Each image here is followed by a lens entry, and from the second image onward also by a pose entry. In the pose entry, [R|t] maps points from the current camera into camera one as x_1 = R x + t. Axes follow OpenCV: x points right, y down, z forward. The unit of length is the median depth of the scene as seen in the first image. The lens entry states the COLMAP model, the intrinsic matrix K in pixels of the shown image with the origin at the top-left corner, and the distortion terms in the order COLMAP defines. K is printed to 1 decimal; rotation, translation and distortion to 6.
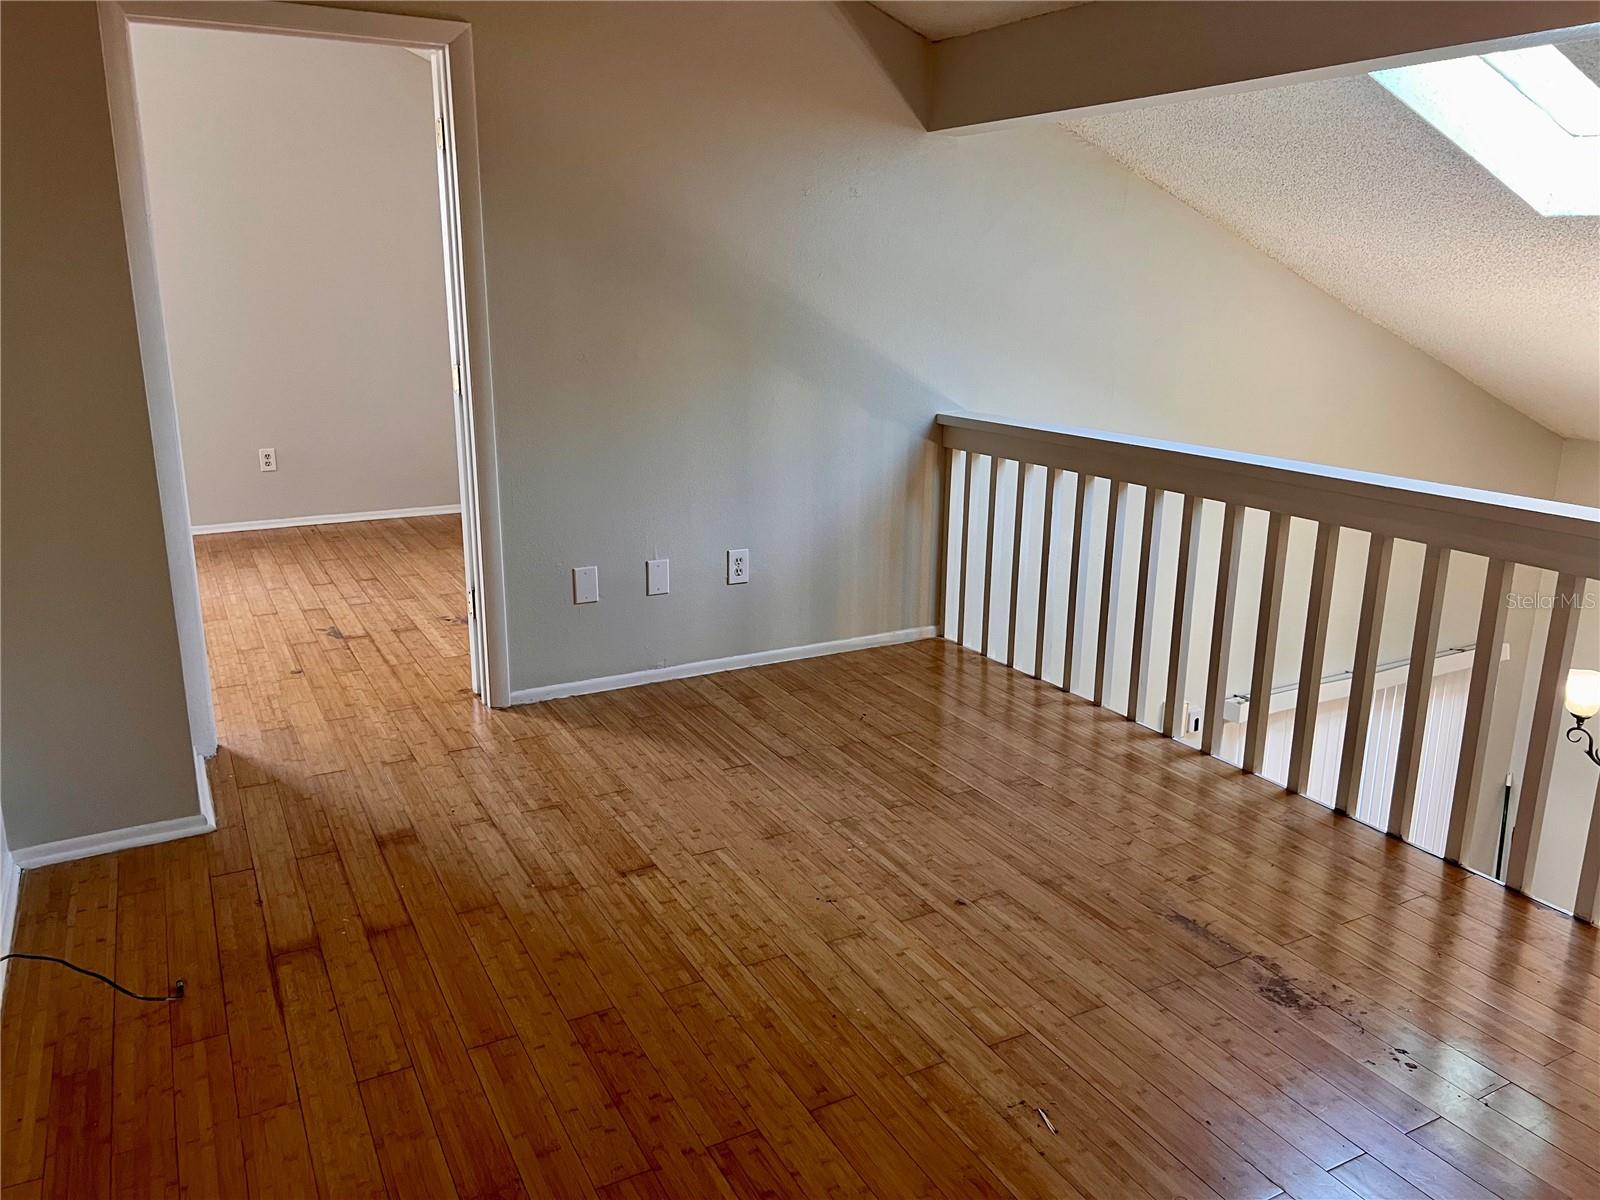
lens RADIAL K [[1207.8, 0, 799.6], [0, 1207.8, 596.4], [0, 0, 1]] dist [-0.002615, -0.003494]
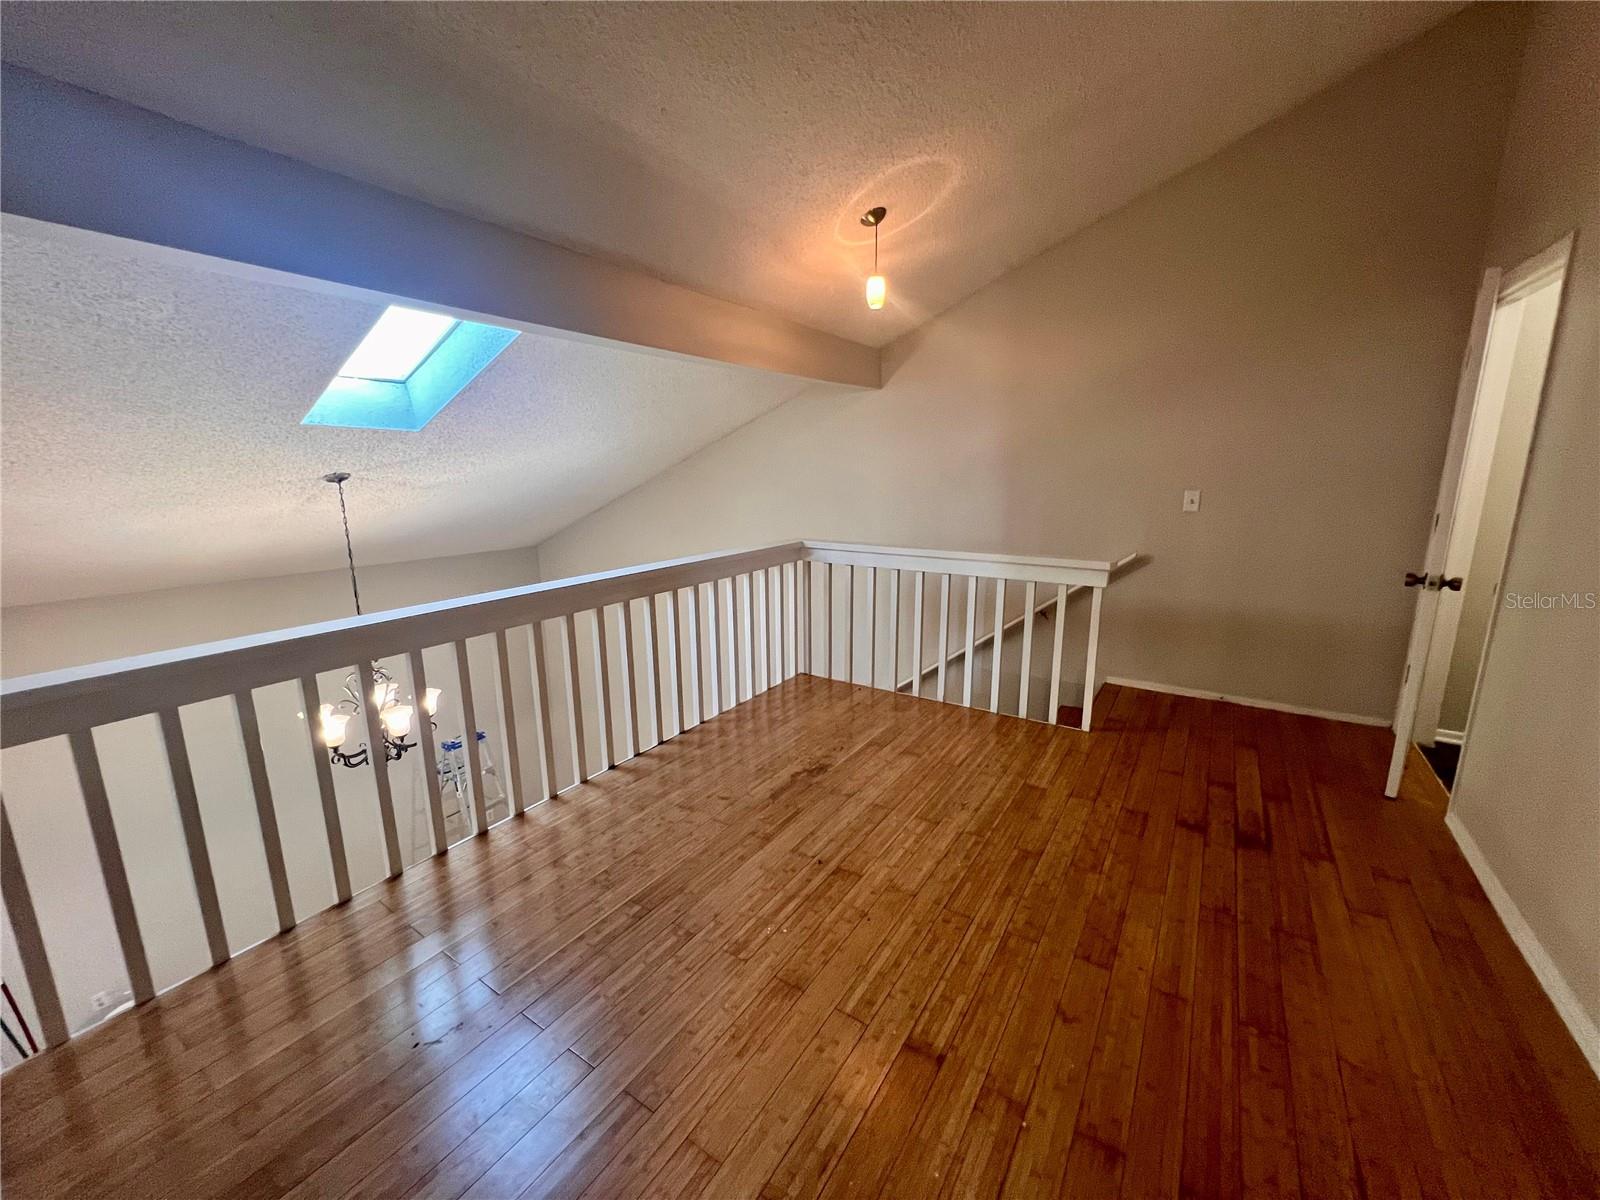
lens RADIAL K [[647.5, 0, 802.7], [0, 647.5, 600.4], [0, 0, 1]] dist [0.001089, 0.000664]
pose [[-0.486894, -0.183288, 0.854014, -0.508081], [0.230866, 0.915960, 0.328205, -0.330259], [-0.842398, 0.356964, -0.403661, 1.264345]]
